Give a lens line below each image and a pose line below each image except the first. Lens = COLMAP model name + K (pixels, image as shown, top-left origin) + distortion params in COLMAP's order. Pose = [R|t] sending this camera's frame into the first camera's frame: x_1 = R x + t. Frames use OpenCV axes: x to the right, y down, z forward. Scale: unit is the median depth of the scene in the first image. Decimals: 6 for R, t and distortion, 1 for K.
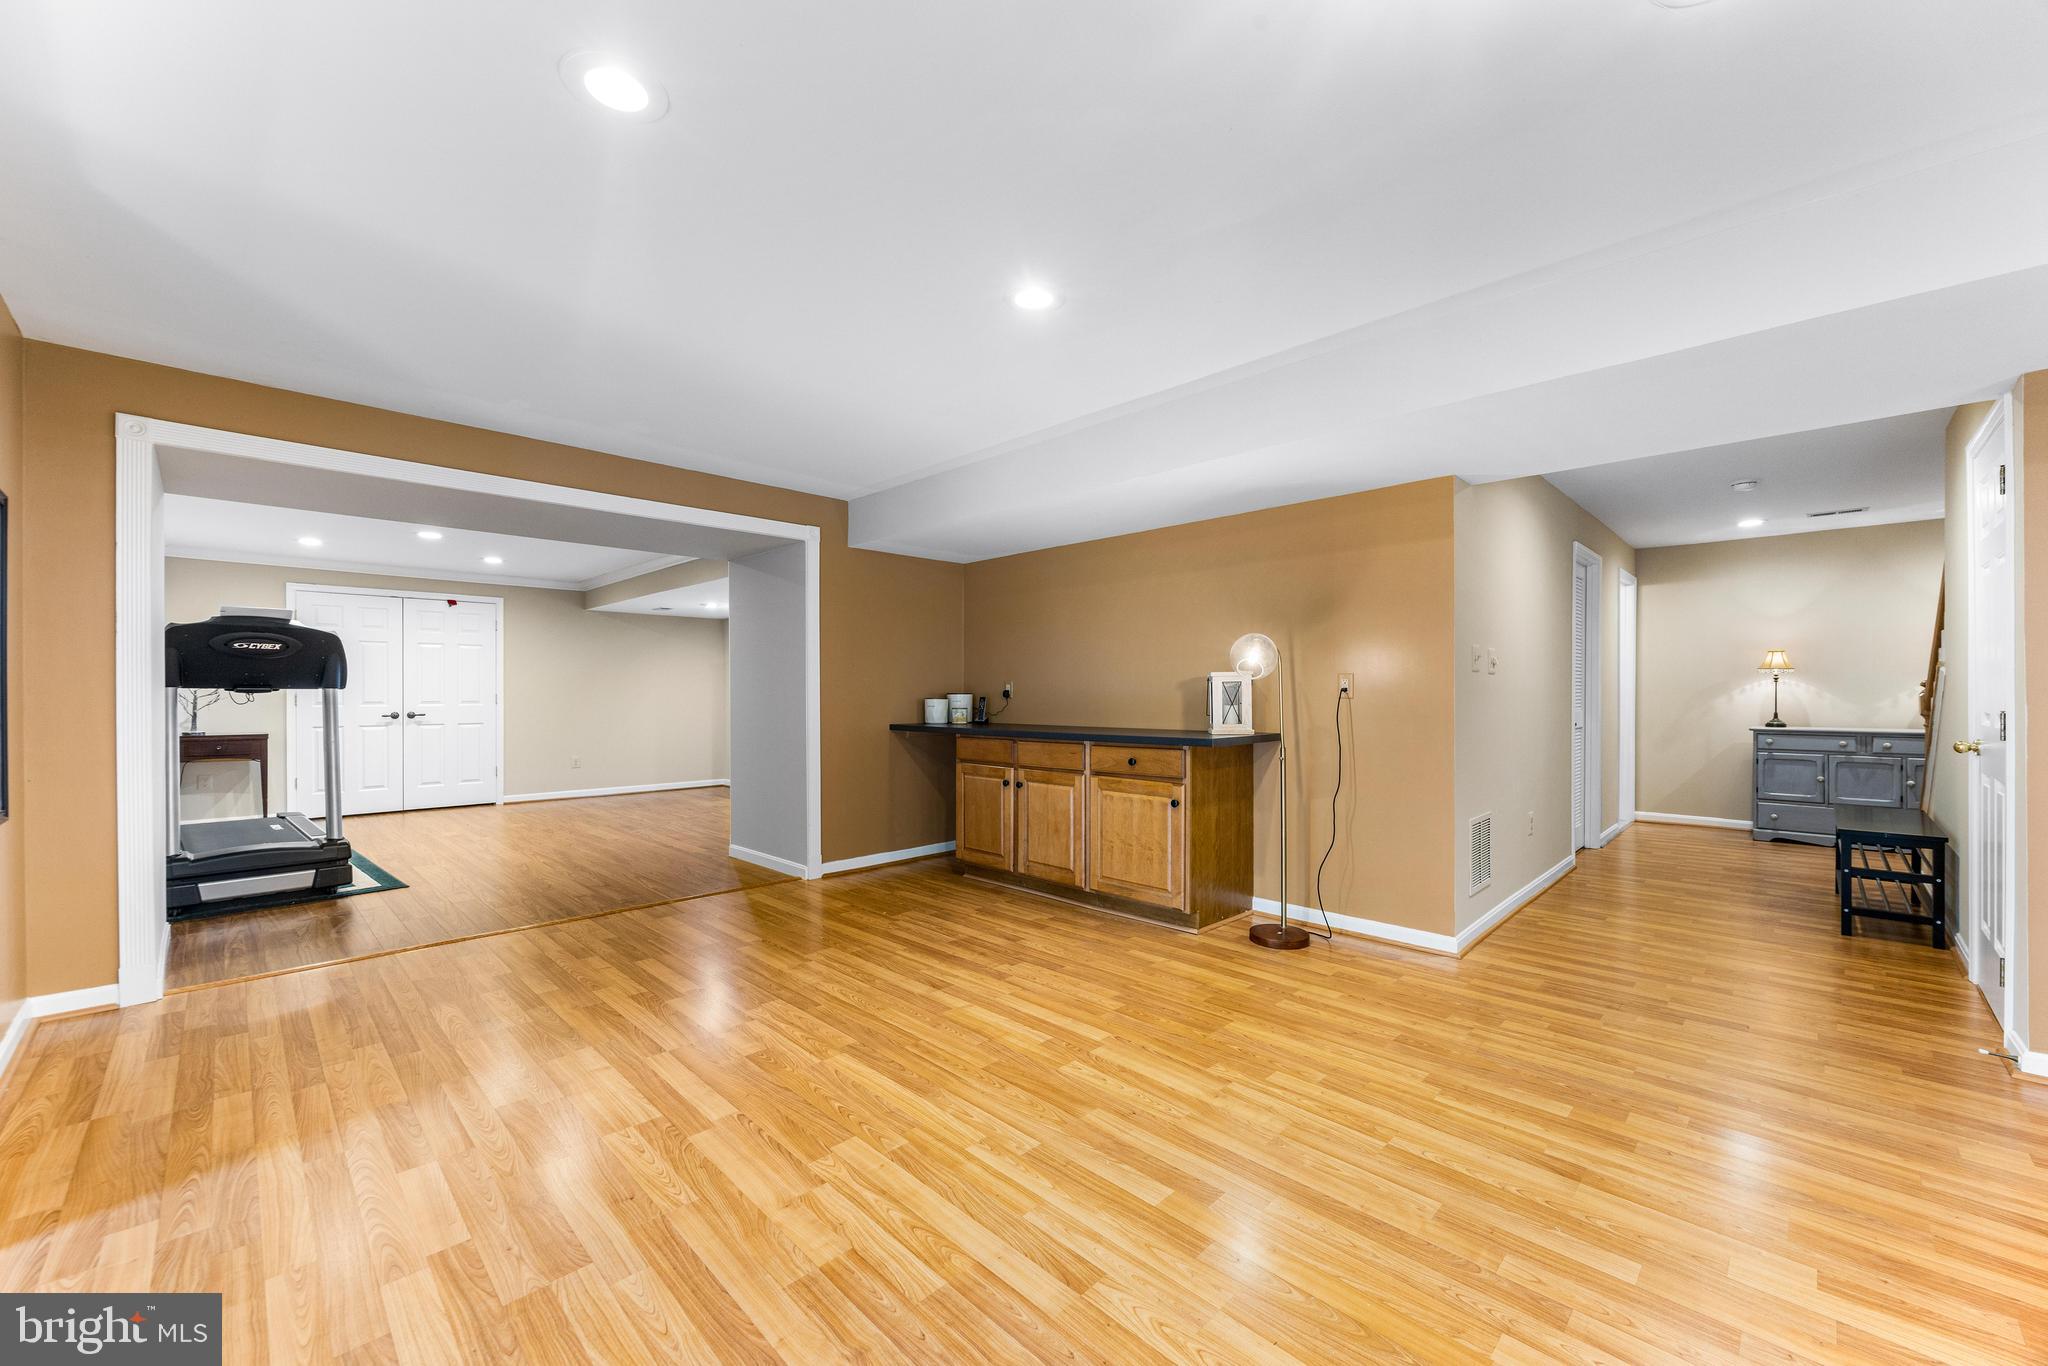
lens RADIAL K [[797.6, 0, 1018.4], [0, 797.6, 688.7], [0, 0, 1]] dist [-0.003044, -0.000114]
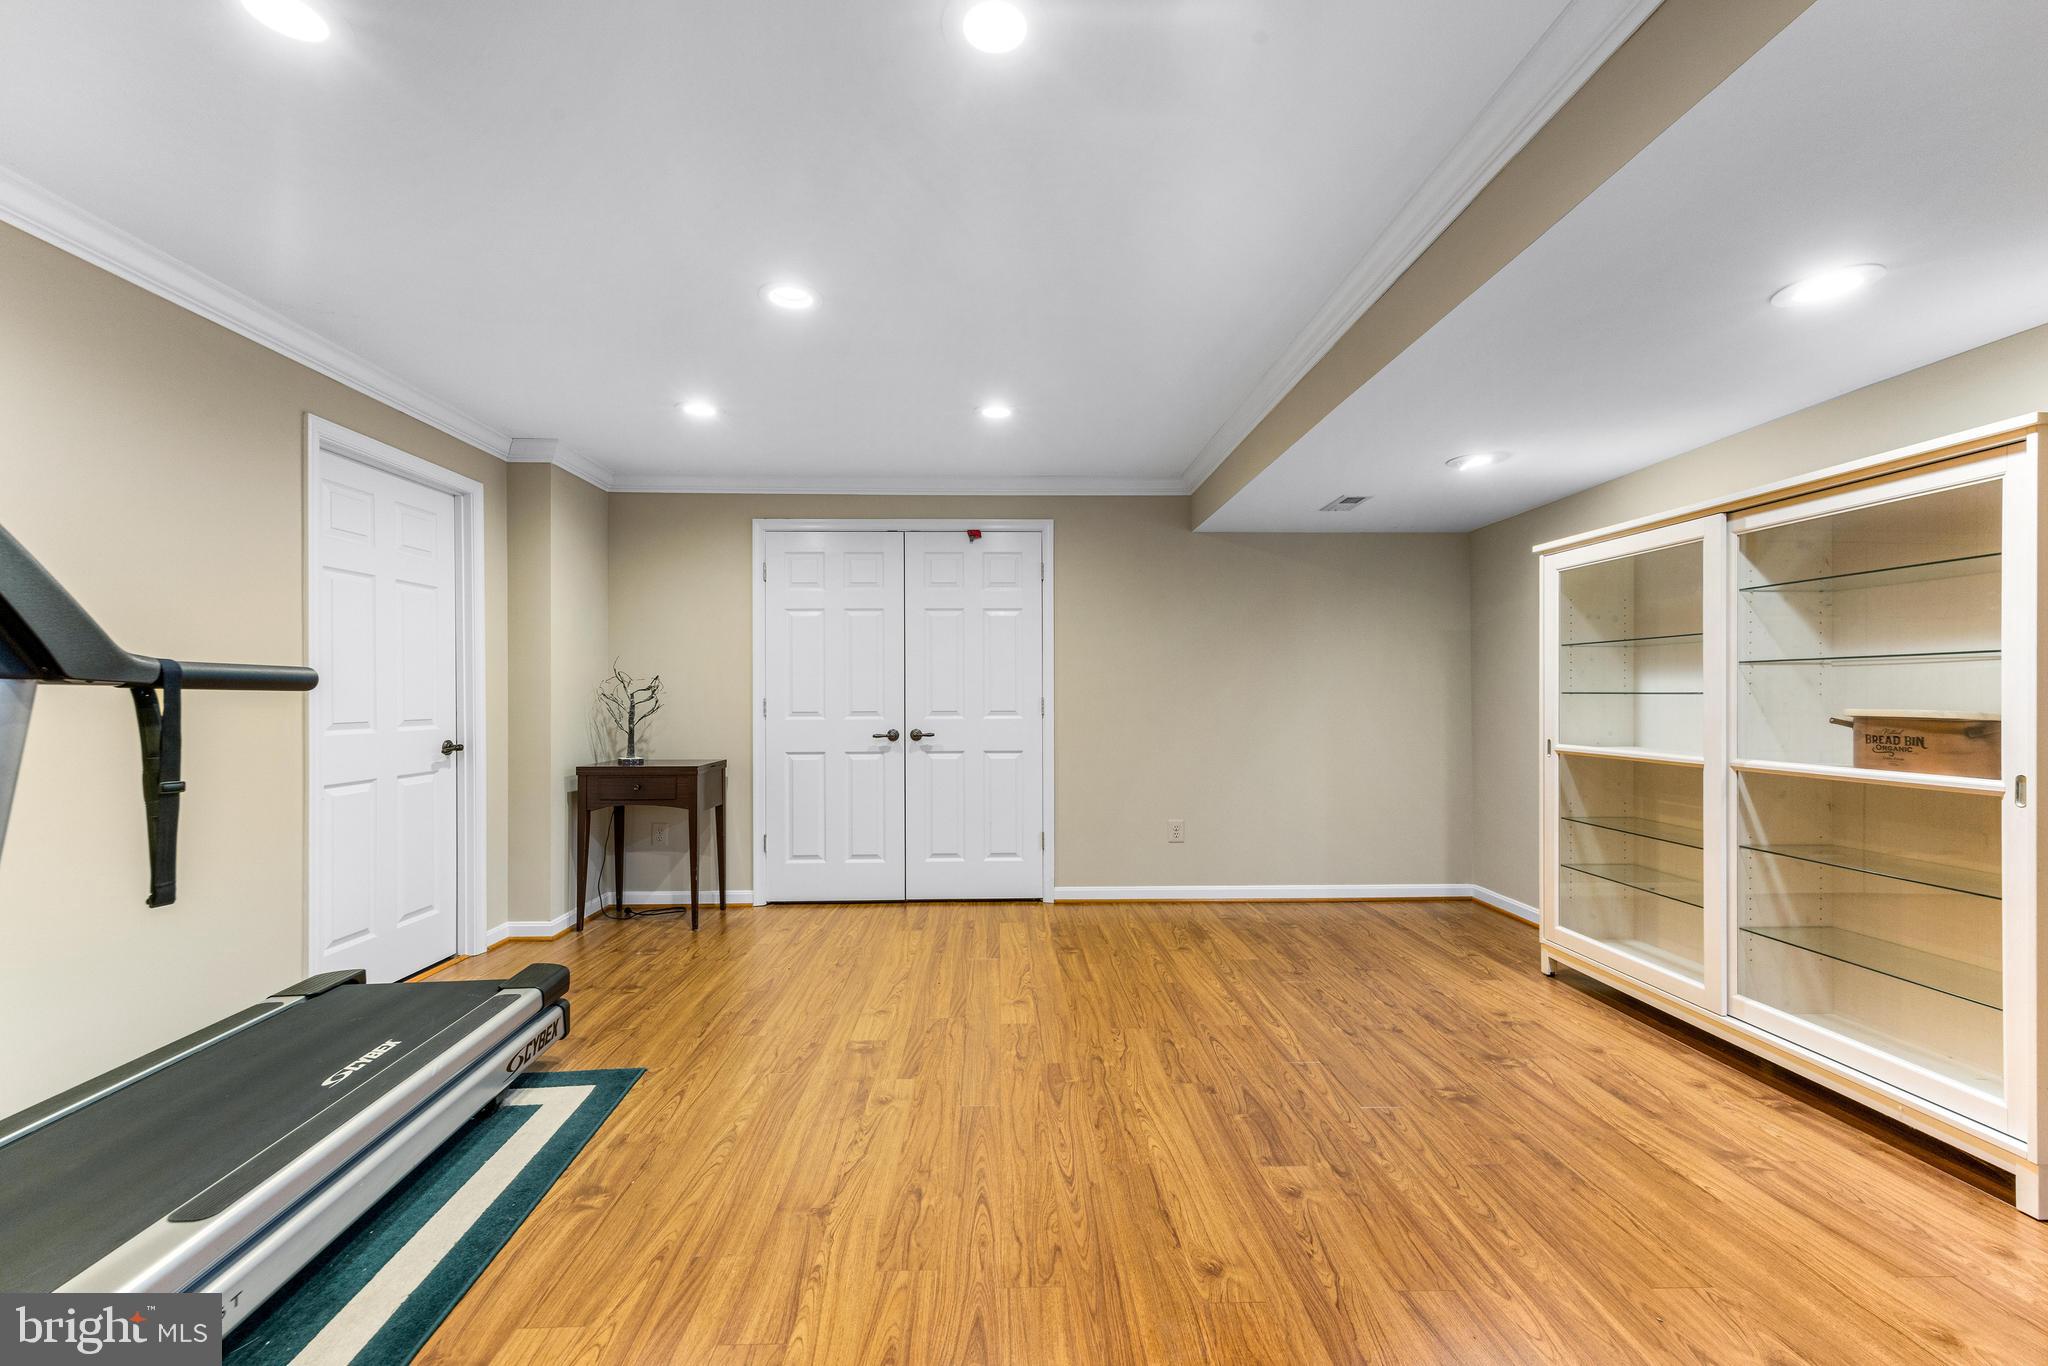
lens RADIAL K [[797.6, 0, 1019.4], [0, 797.6, 688.0], [0, 0, 1]] dist [-0.003044, -0.000114]
pose [[0.734323, -0.004347, -0.678786, -0.319608], [0.004034, 0.999990, -0.002040, 0.000858], [0.678788, -0.001241, 0.734333, 0.632384]]
